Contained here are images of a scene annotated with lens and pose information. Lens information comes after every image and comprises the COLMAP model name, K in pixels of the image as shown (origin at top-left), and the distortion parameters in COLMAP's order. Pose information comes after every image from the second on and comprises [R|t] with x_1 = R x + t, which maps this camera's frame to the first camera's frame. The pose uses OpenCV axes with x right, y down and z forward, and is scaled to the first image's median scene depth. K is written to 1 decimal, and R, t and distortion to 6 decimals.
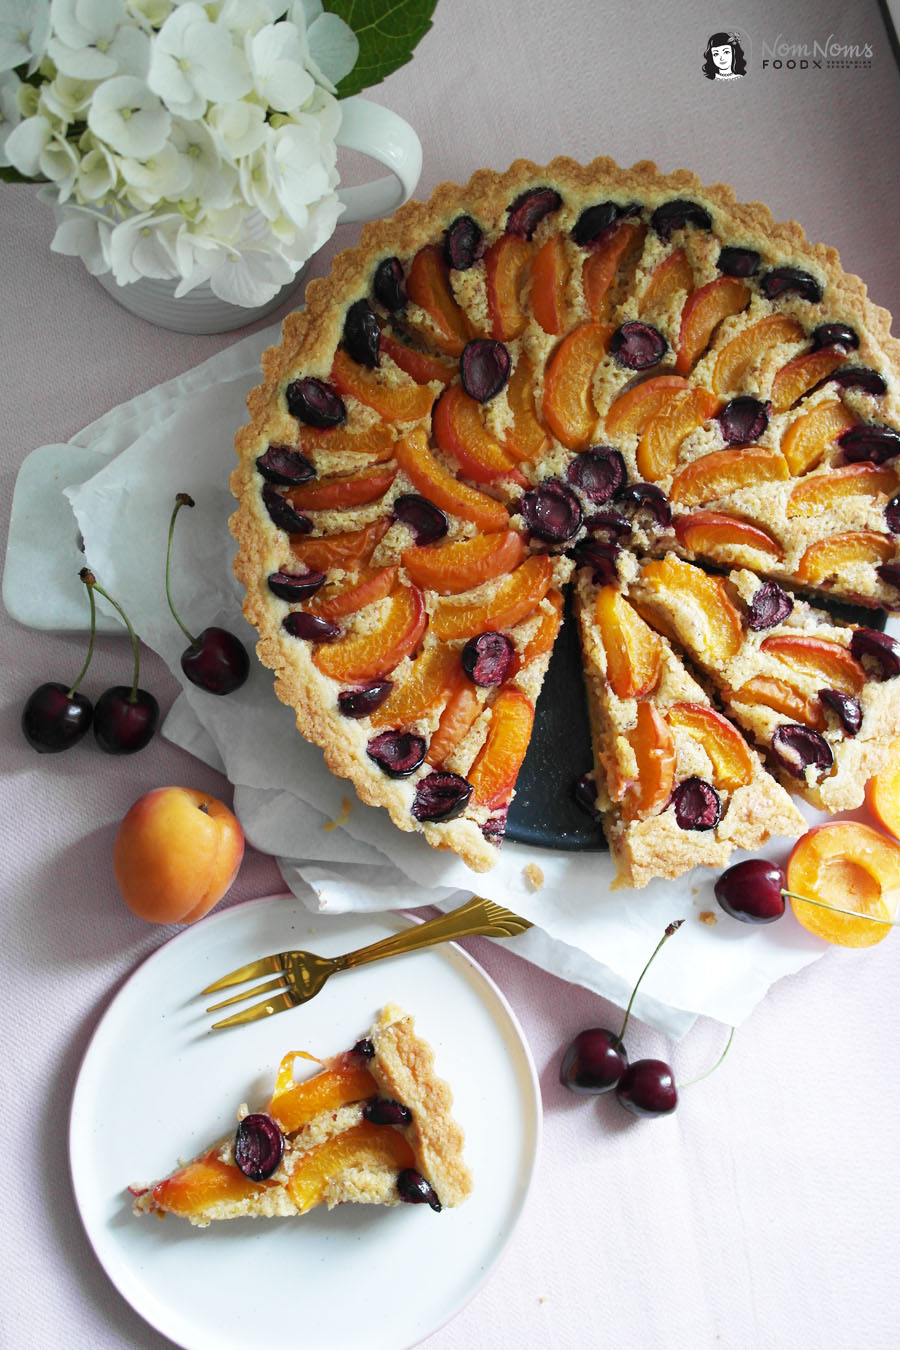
lens RADIAL K [[1316.7, 0, 451.5], [0, 1316.7, 670.2], [0, 0, 1]] dist [-0.018649, 0.000000]
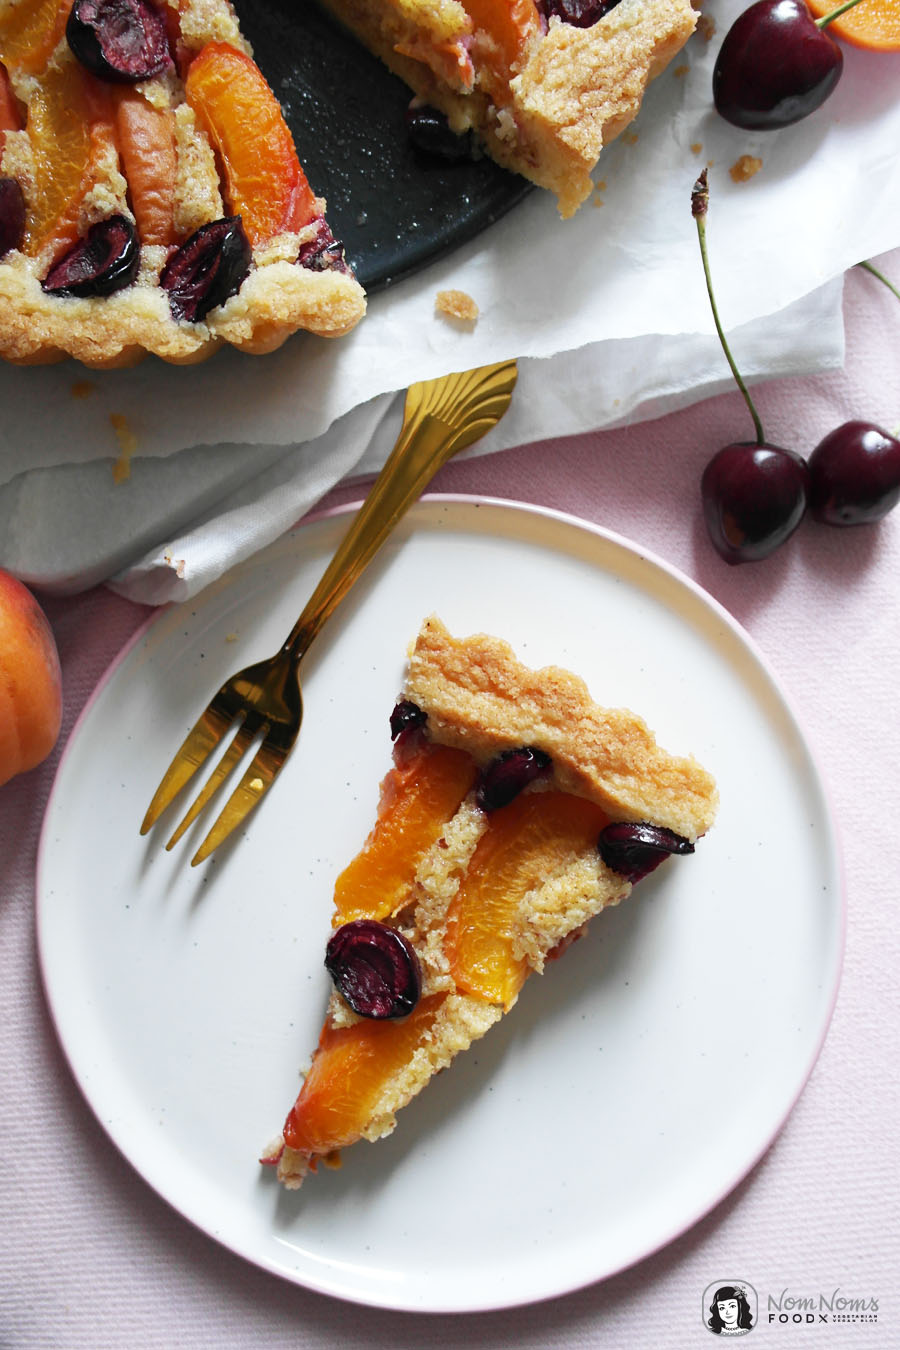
lens RADIAL K [[1316.7, 0, 447.4], [0, 1316.7, 681.2], [0, 0, 1]] dist [-0.018649, 0.000000]
pose [[0.761931, -0.642637, -0.080488, 0.002506], [0.646998, 0.760864, 0.049802, 0.260335], [0.029236, -0.090021, 0.995511, 0.445076]]
